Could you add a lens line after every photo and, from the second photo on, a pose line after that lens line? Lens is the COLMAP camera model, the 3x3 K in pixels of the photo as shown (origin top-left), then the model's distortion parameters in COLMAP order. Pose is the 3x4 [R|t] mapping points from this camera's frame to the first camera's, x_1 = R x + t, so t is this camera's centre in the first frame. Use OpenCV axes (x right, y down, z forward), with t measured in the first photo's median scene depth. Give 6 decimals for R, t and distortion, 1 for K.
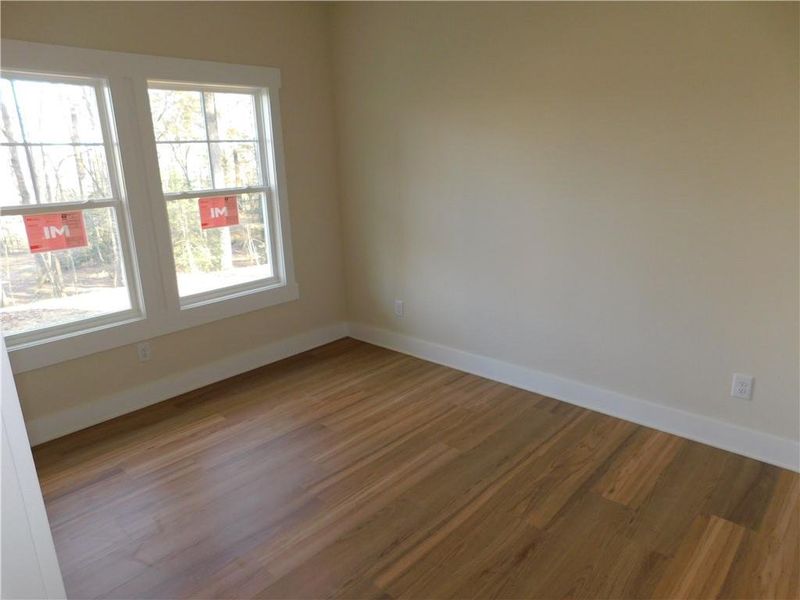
lens RADIAL K [[568.3, 0, 400.0], [0, 568.3, 300.0], [0, 0, 1]] dist [-0.003044, 0.001452]
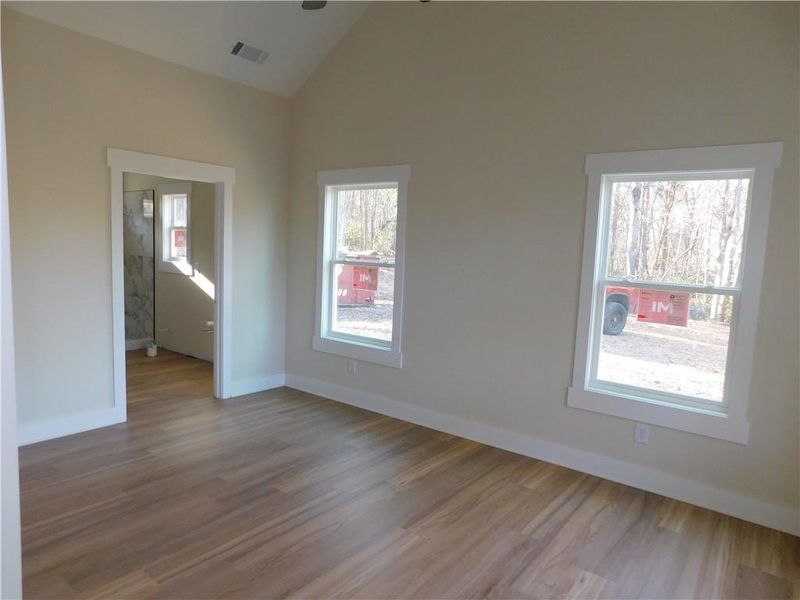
lens RADIAL K [[536.0, 0, 400.0], [0, 536.0, 300.0], [0, 0, 1]] dist [-0.004014, -0.001347]
pose [[0.143838, 0.164787, -0.975785, 0.470547], [-0.298983, 0.947196, 0.115887, -0.144154], [0.943356, 0.275074, 0.185512, 0.454518]]
